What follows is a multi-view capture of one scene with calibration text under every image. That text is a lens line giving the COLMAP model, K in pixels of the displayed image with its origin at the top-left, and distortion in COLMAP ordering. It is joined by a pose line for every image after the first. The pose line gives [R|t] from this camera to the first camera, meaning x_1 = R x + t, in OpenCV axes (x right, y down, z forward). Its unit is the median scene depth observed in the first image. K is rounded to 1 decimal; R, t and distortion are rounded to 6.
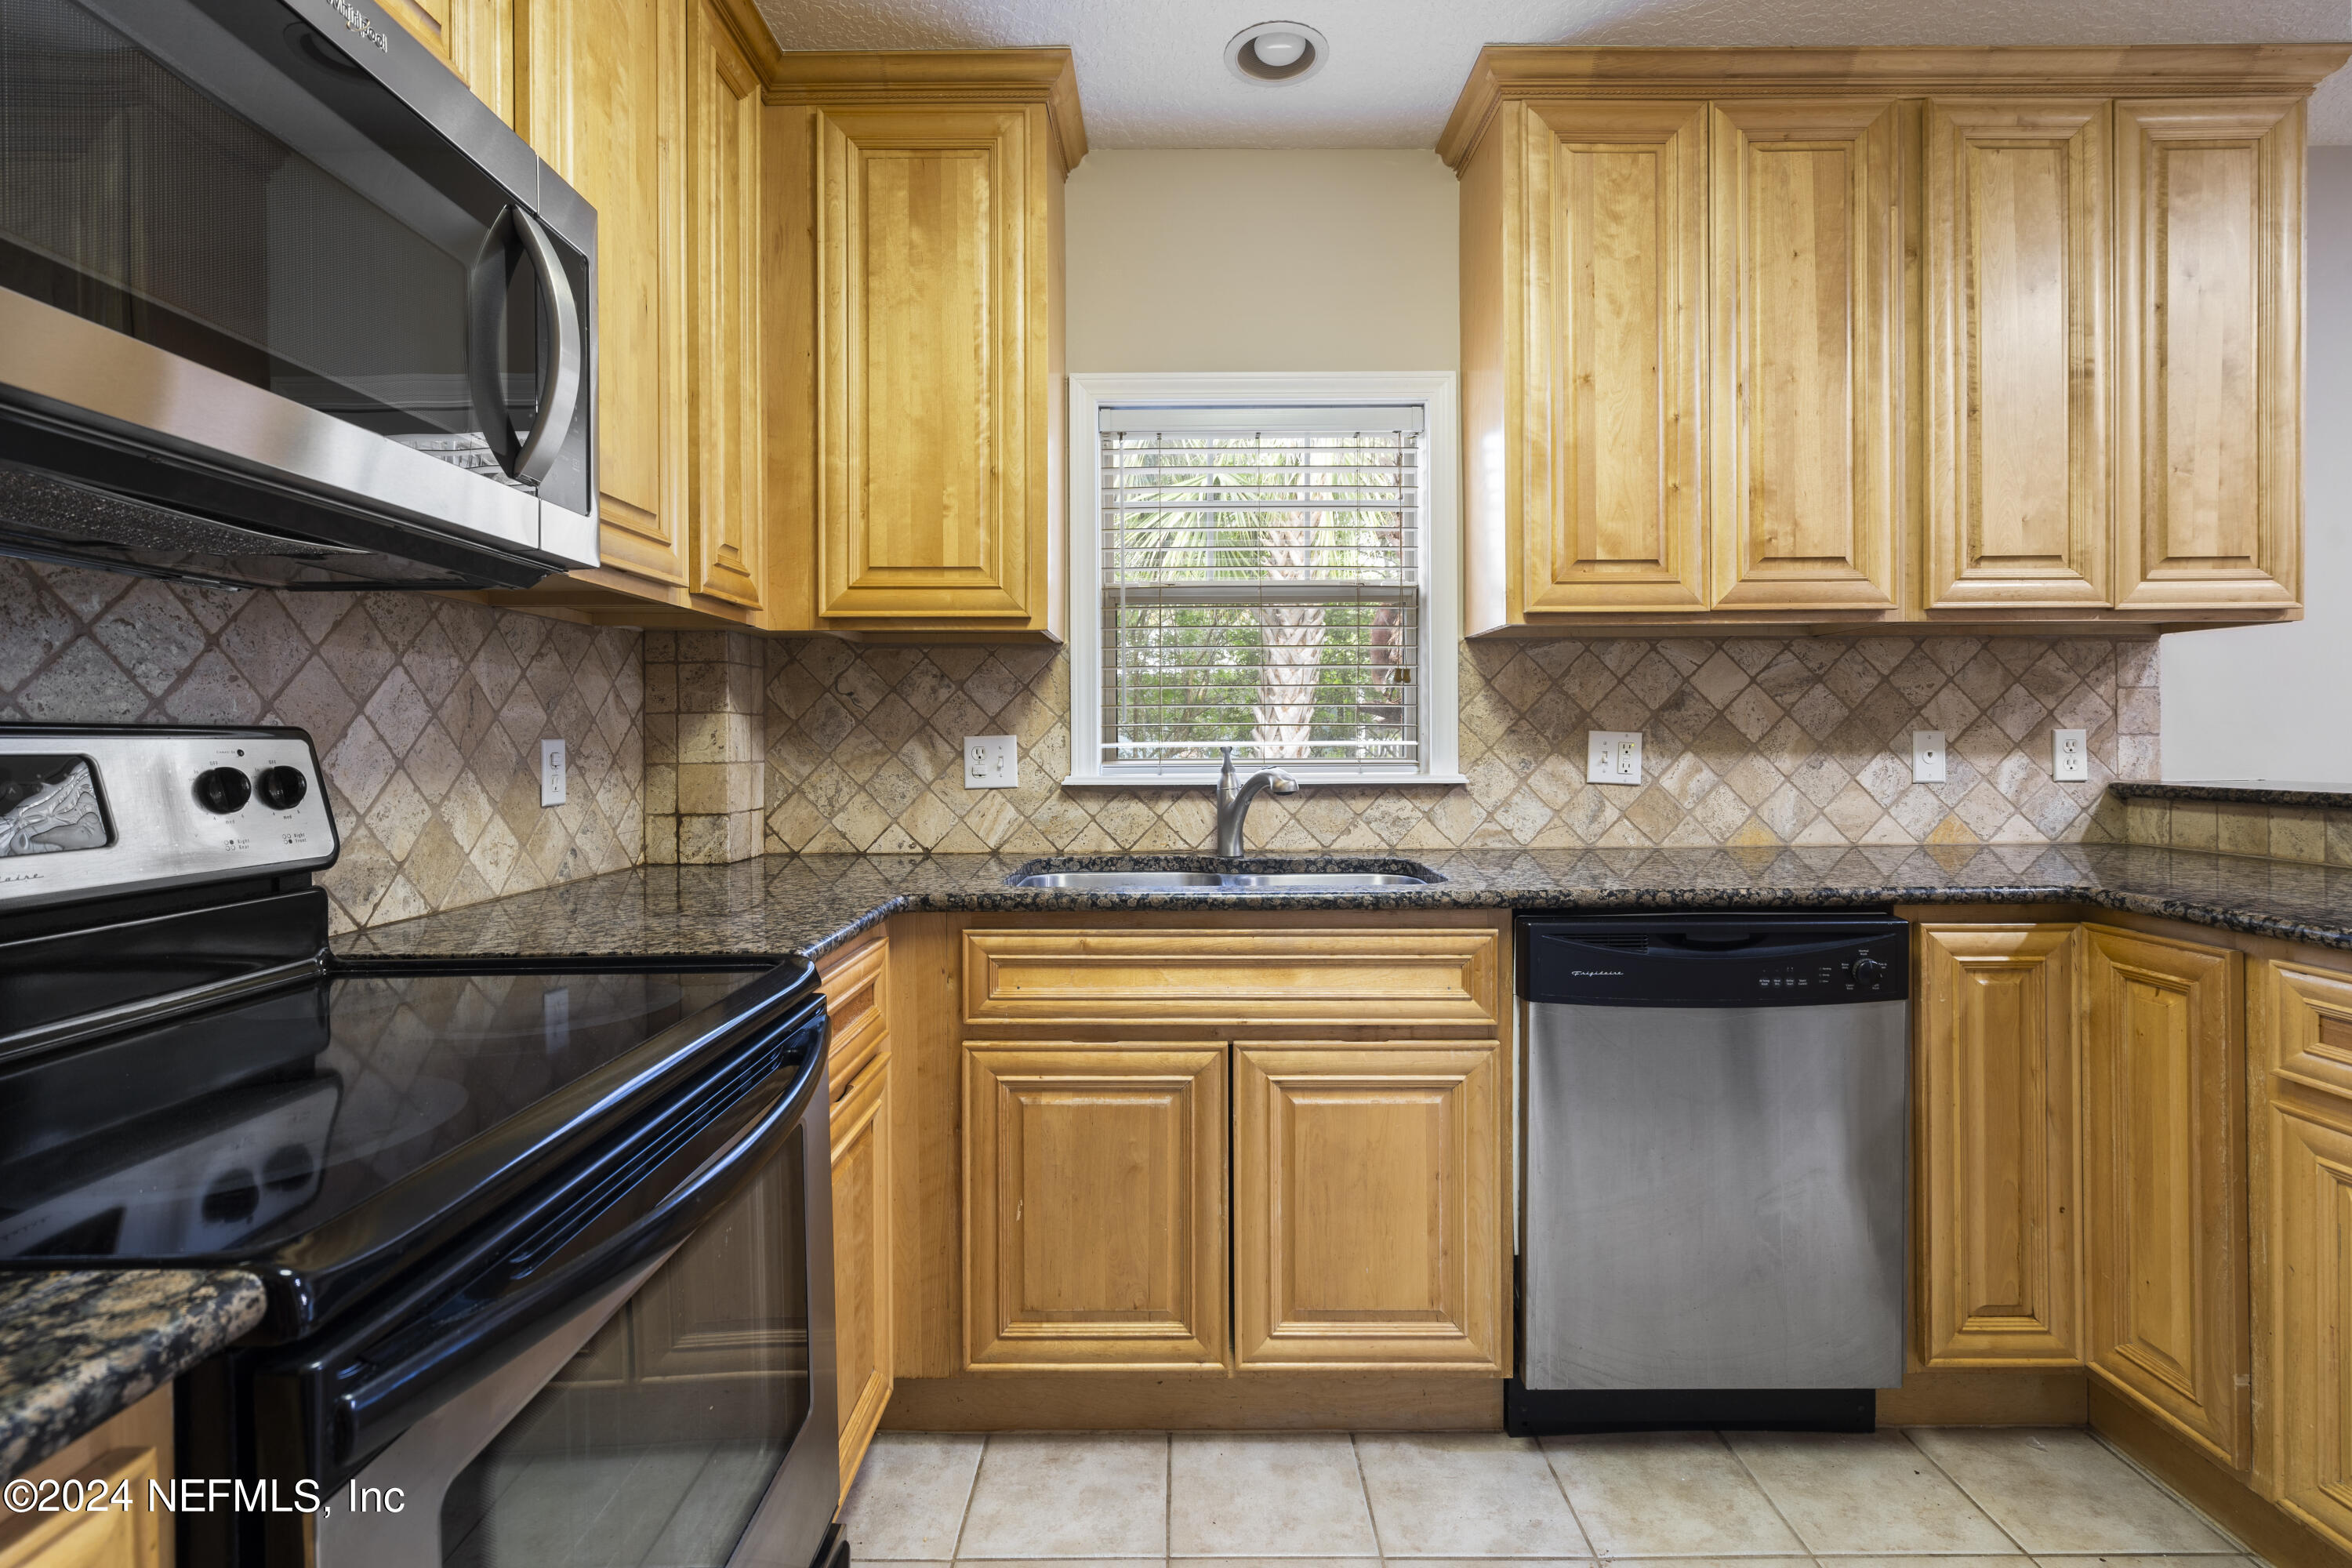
lens RADIAL K [[1079.3, 0, 1166.8], [0, 1079.3, 748.2], [0, 0, 1]] dist [-0.008520, 0.002753]
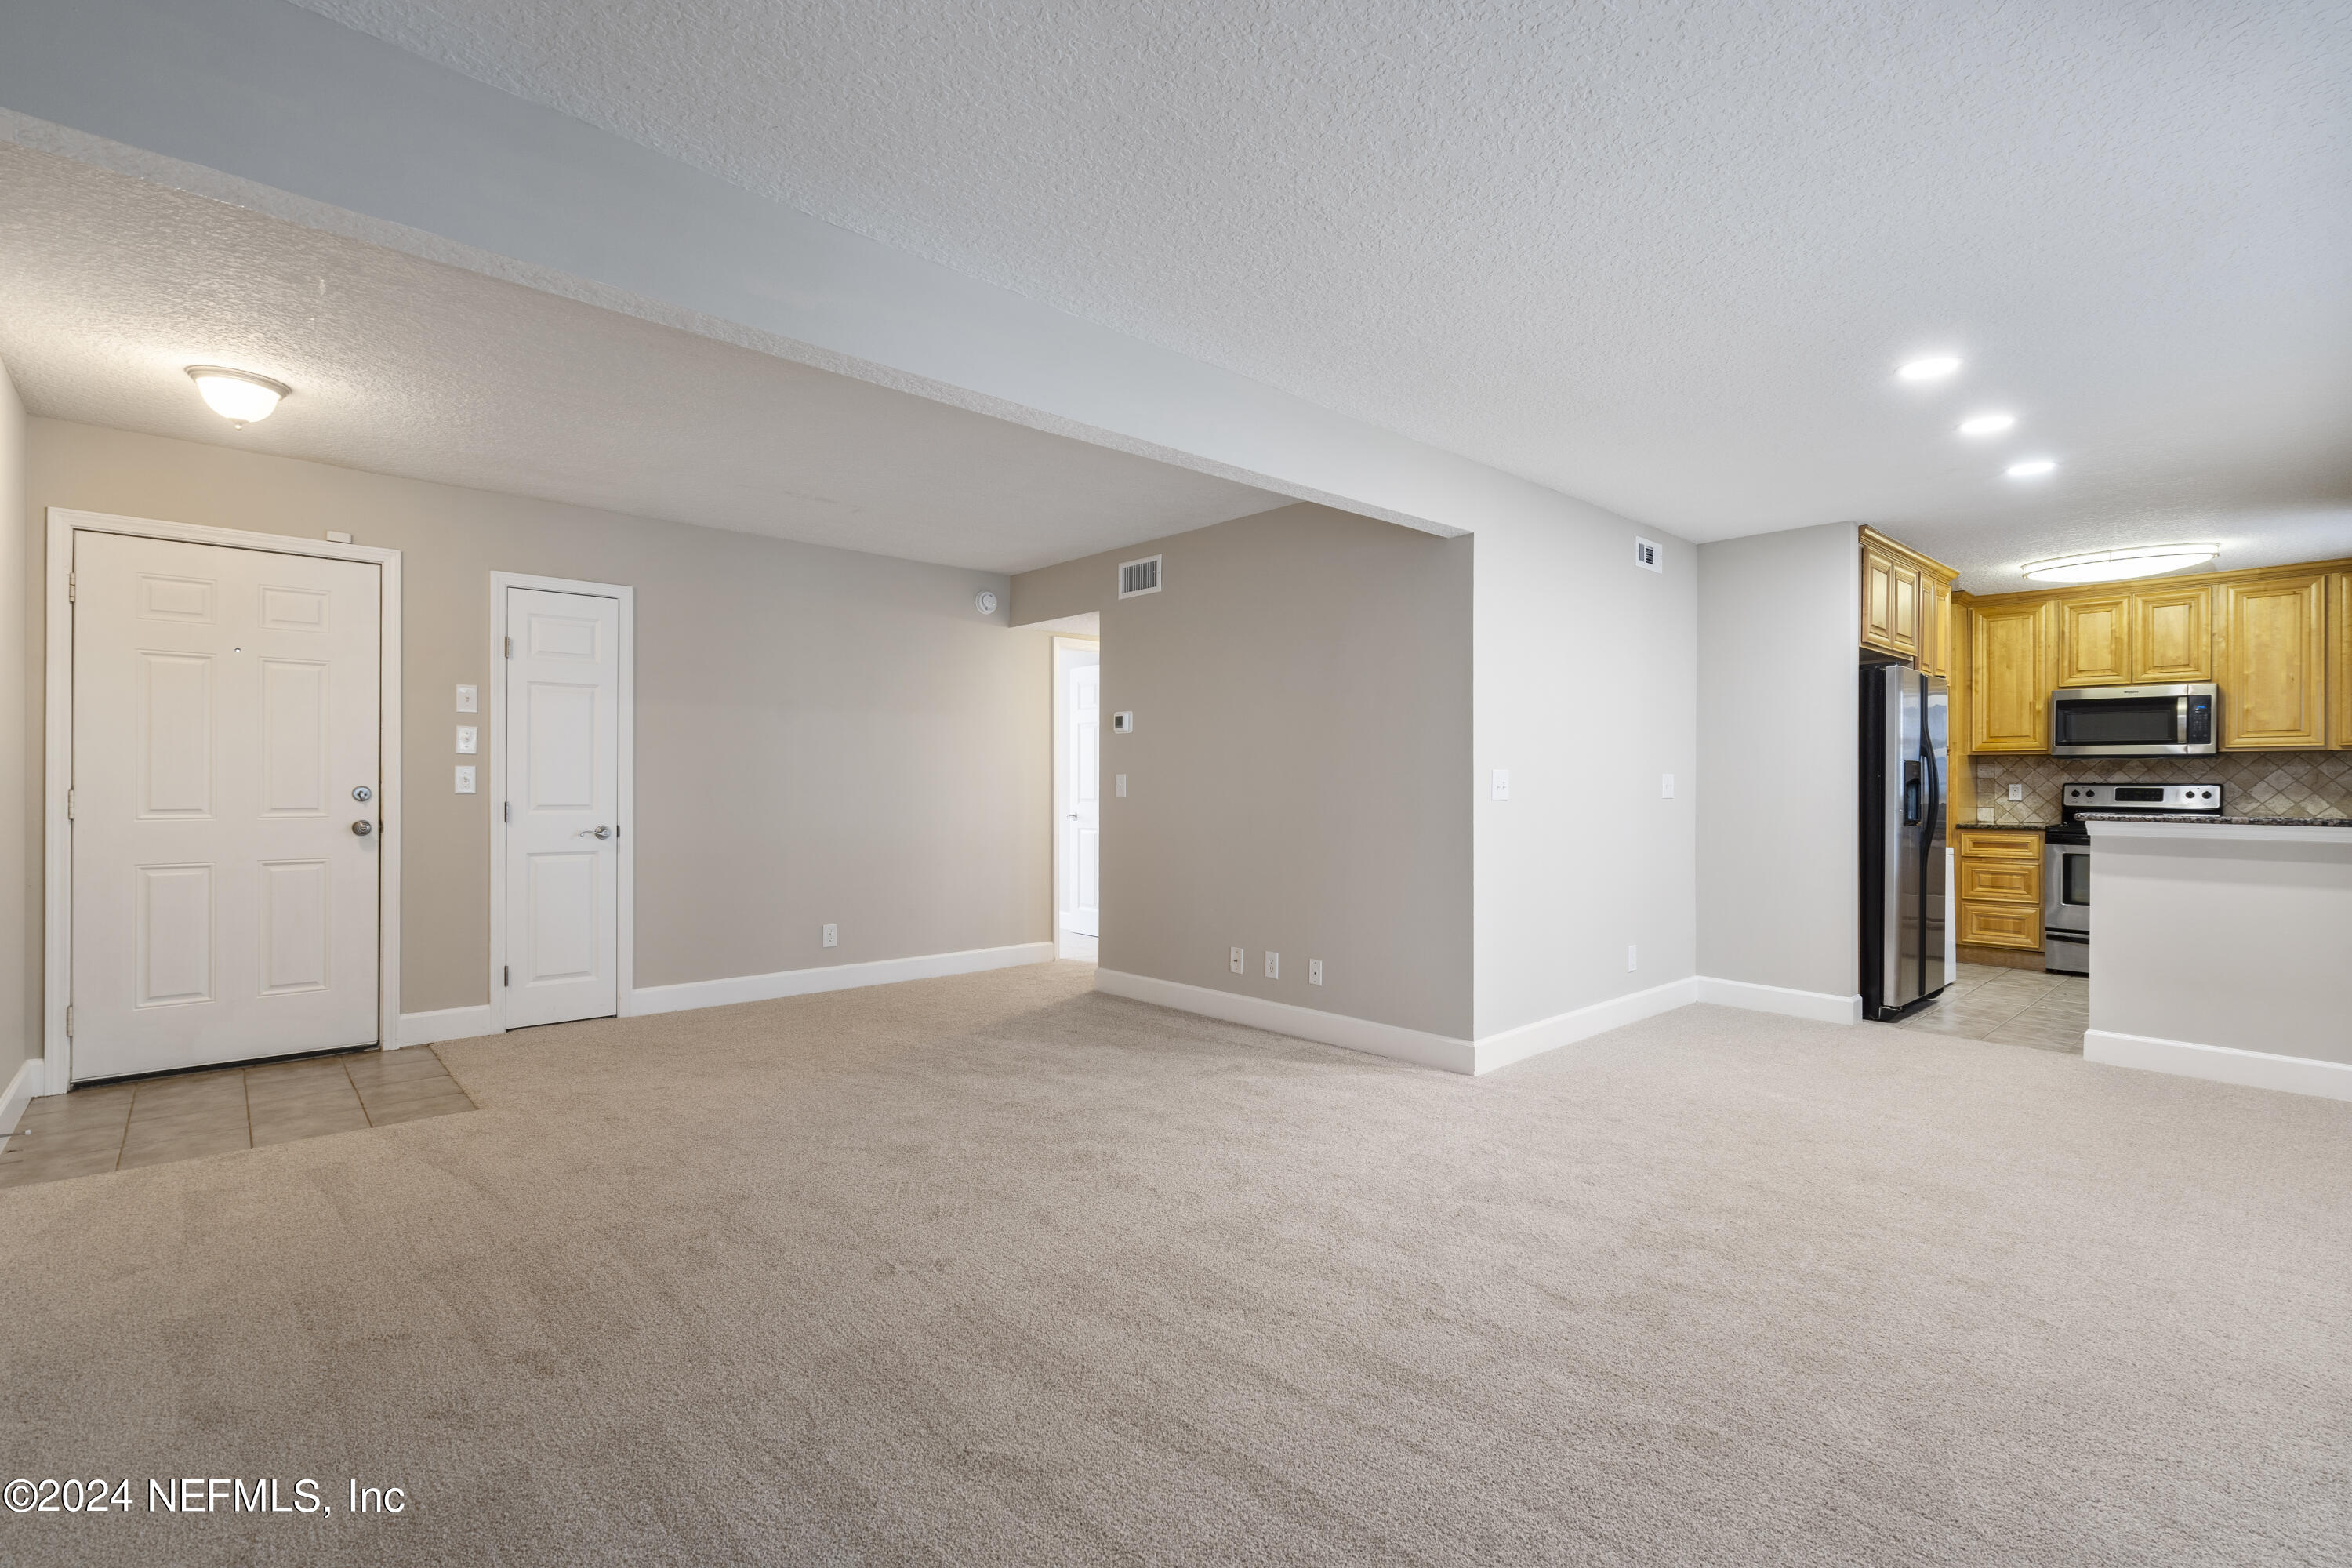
lens RADIAL K [[1079.3, 0, 1173.8], [0, 1079.3, 779.1], [0, 0, 1]] dist [-0.008520, 0.002753]
pose [[-0.726547, 0.001665, -0.687115, 4.022270], [-0.006092, 0.999942, 0.008865, -0.036032], [0.687090, 0.010627, -0.726495, 0.796993]]
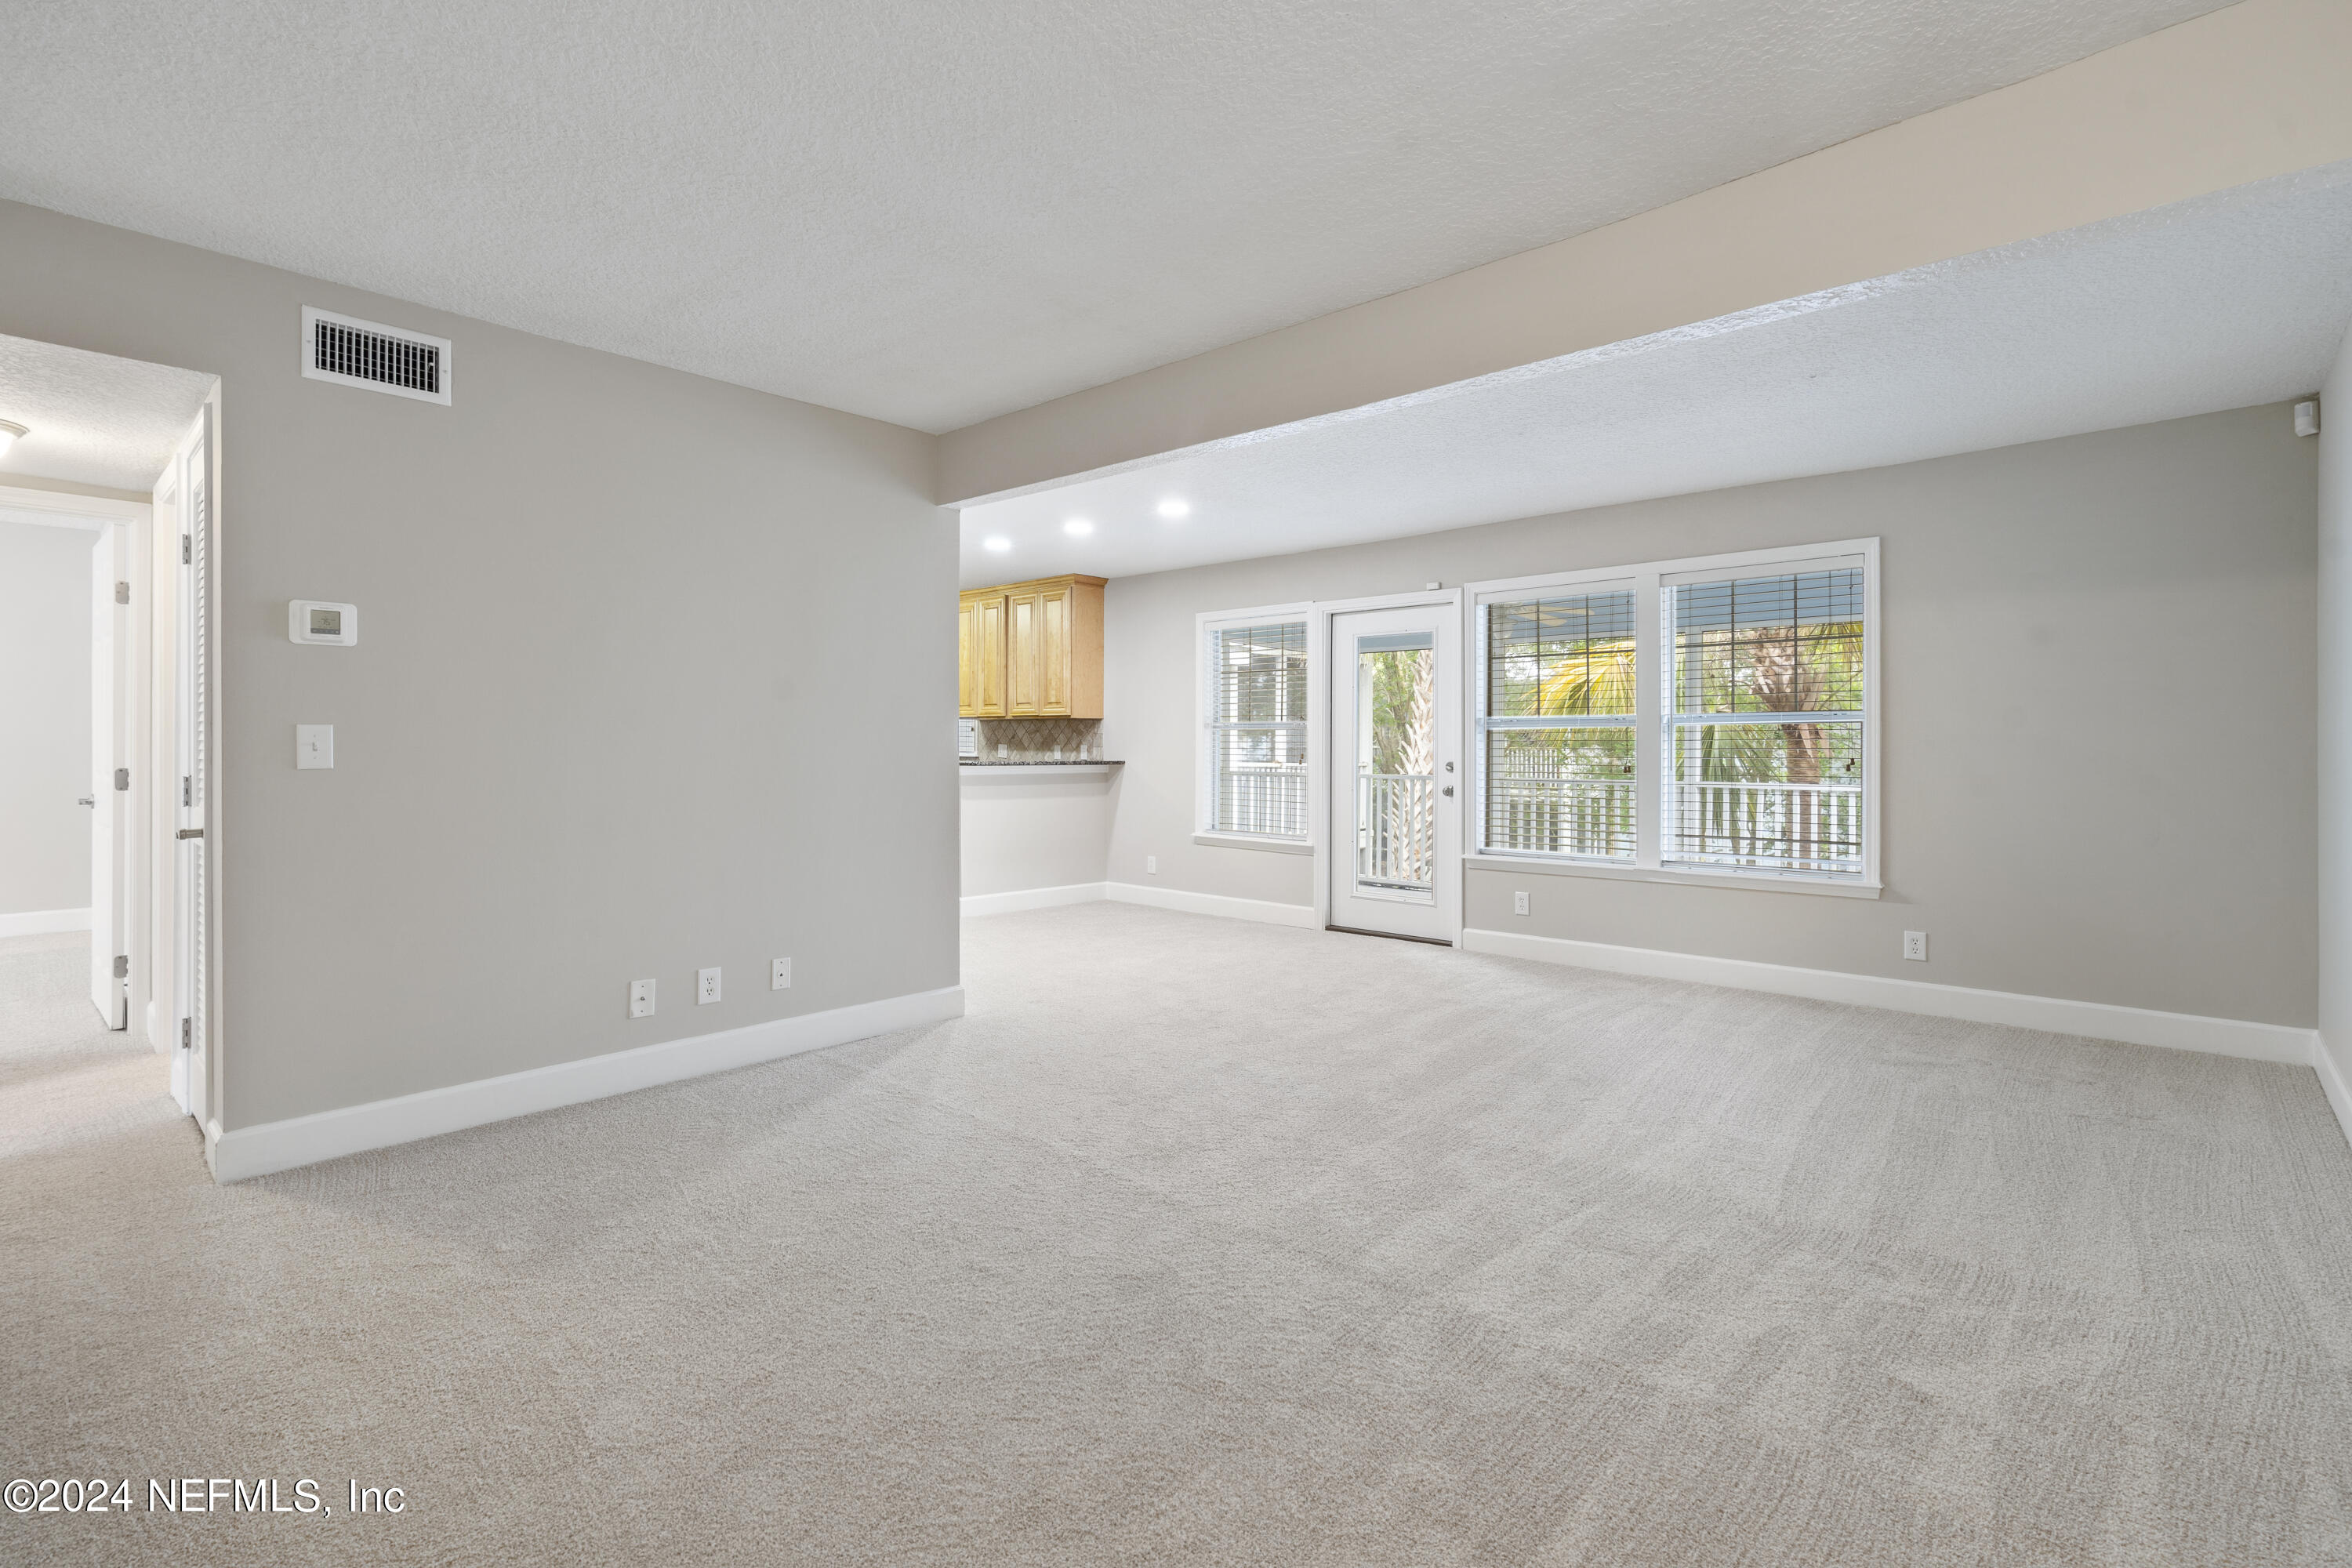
lens RADIAL K [[1079.3, 0, 1156.8], [0, 1079.3, 750.6], [0, 0, 1]] dist [-0.008520, 0.002753]
pose [[0.747274, 0.016454, -0.664312, 3.962519], [-0.020455, 0.999789, 0.001754, -0.013386], [0.664201, 0.012278, 0.747453, -1.762321]]
